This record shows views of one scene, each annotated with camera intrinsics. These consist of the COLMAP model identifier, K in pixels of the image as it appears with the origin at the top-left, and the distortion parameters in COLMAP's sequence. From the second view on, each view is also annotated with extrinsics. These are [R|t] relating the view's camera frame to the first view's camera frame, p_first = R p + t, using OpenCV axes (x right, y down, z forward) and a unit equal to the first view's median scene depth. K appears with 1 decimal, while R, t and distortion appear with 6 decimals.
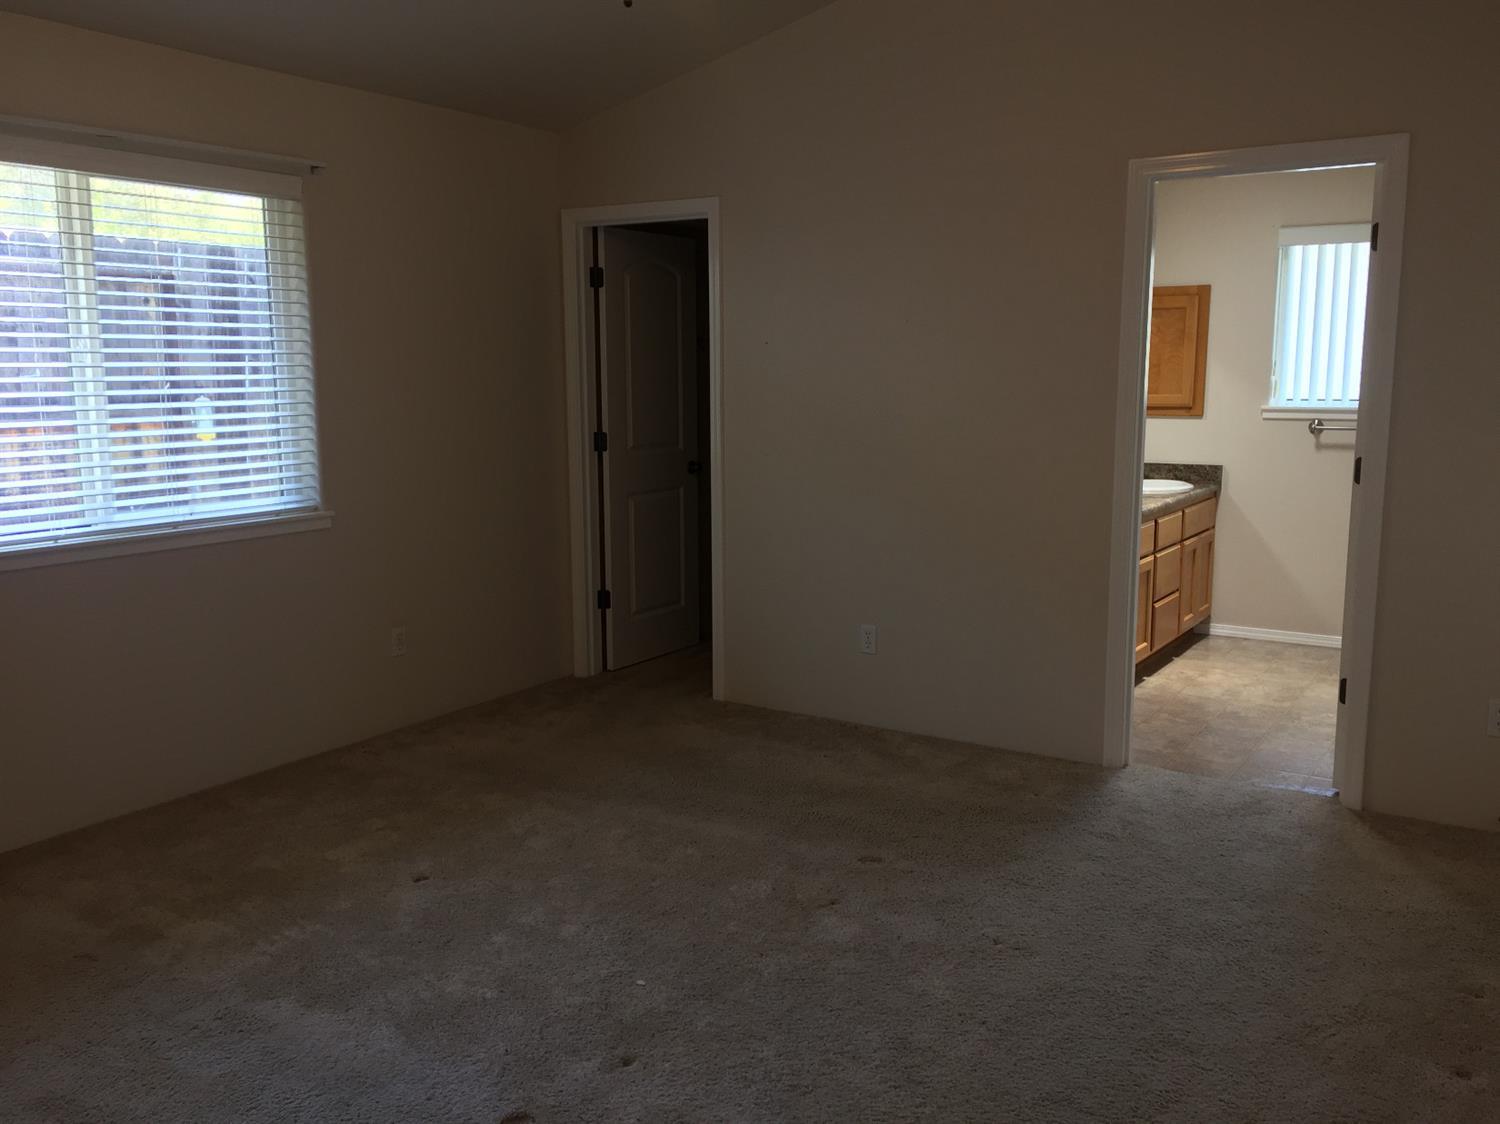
lens RADIAL K [[1290.6, 0, 749.8], [0, 1290.6, 558.3], [0, 0, 1]] dist [0.070868, -0.053766]
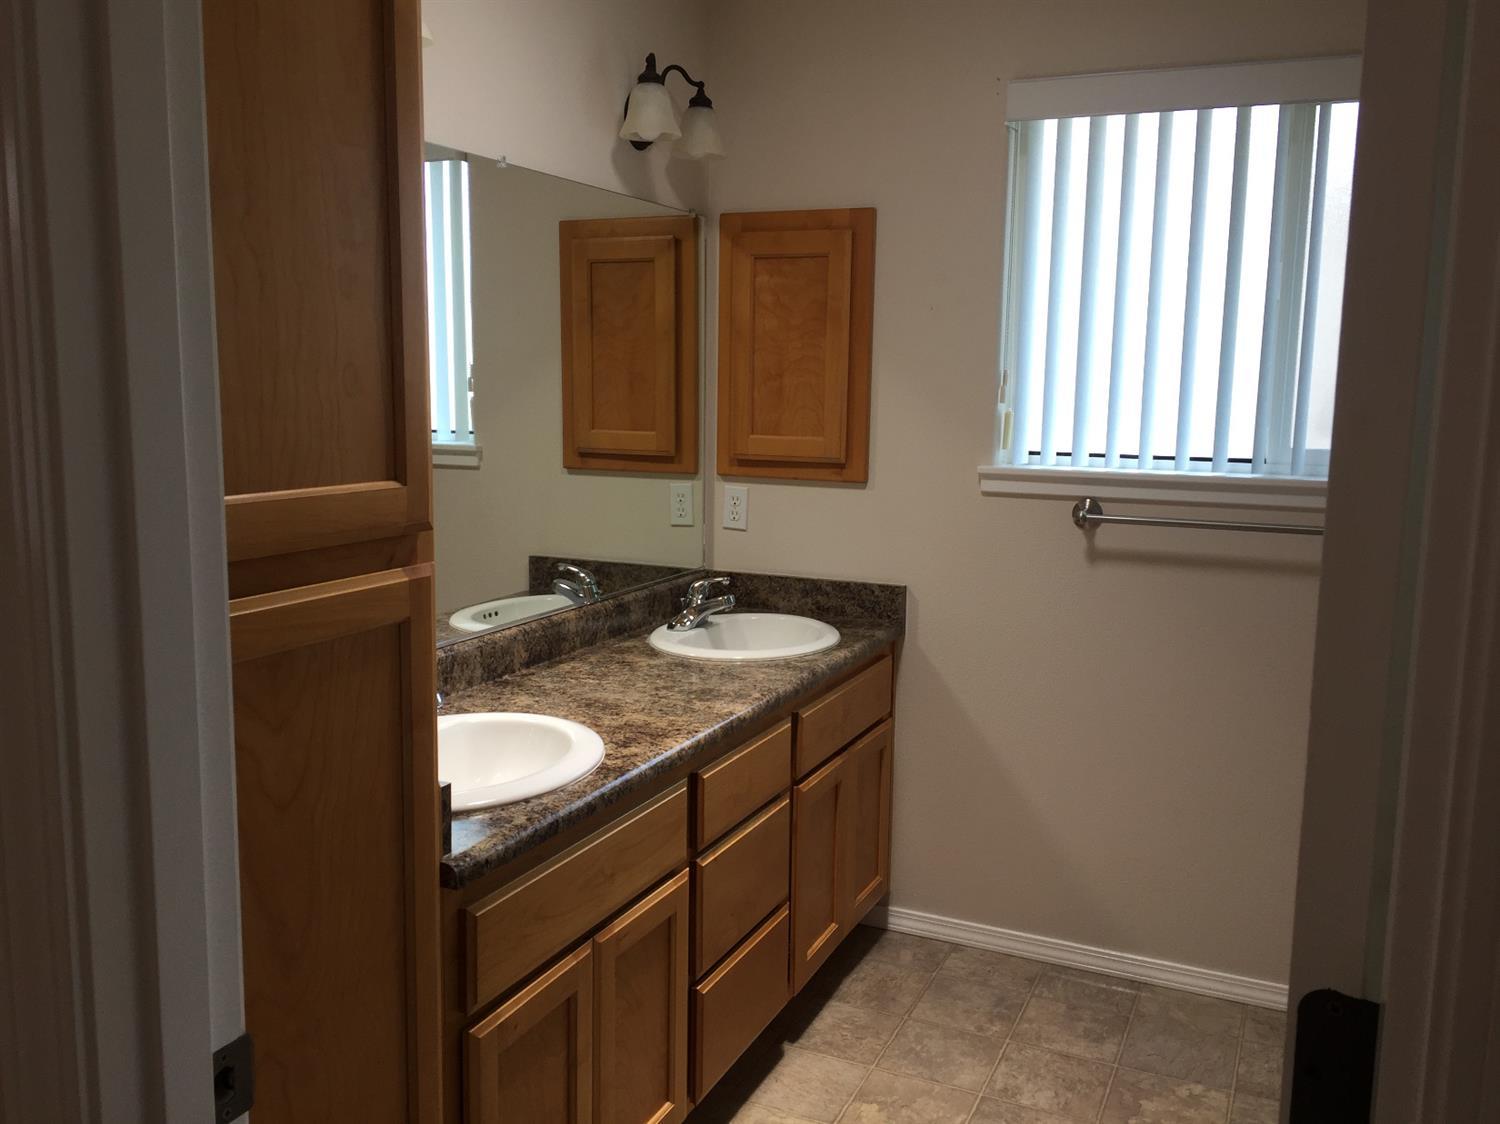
lens RADIAL K [[1290.6, 0, 749.8], [0, 1290.6, 567.3], [0, 0, 1]] dist [0.070868, -0.053766]
pose [[0.991181, -0.008238, 0.132260, 0.249740], [0.007194, 0.999939, 0.008367, -0.085259], [-0.132321, -0.007341, 0.991180, 0.550703]]
